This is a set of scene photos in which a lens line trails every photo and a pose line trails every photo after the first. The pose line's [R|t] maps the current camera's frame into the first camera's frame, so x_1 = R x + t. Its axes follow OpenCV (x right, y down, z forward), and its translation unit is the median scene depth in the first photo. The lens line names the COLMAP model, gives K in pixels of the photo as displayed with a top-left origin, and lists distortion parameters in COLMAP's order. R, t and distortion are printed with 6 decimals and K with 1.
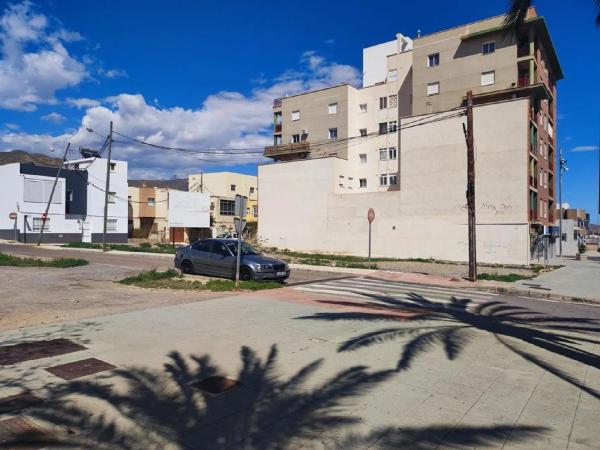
lens RADIAL K [[447.3, 0, 296.3], [0, 447.3, 227.9], [0, 0, 1]] dist [0.030377, -0.007773]
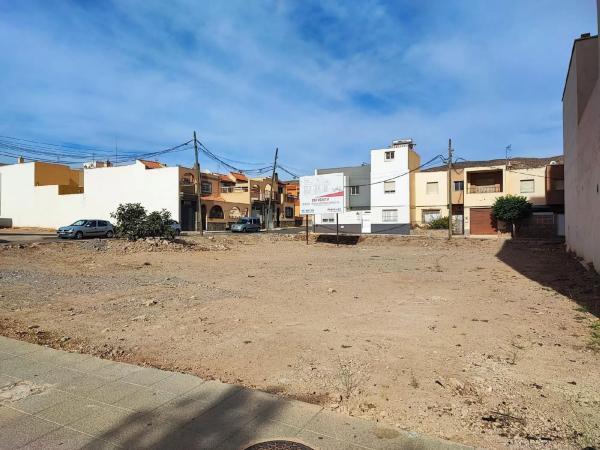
lens RADIAL K [[432.2, 0, 299.5], [0, 432.2, 218.9], [0, 0, 1]] dist [0.044686, -0.040785]
pose [[0.153318, -0.033525, -0.987608, 0.466237], [0.013268, 0.999404, -0.031865, 0.027813], [0.988088, -0.008218, 0.153671, 0.655369]]
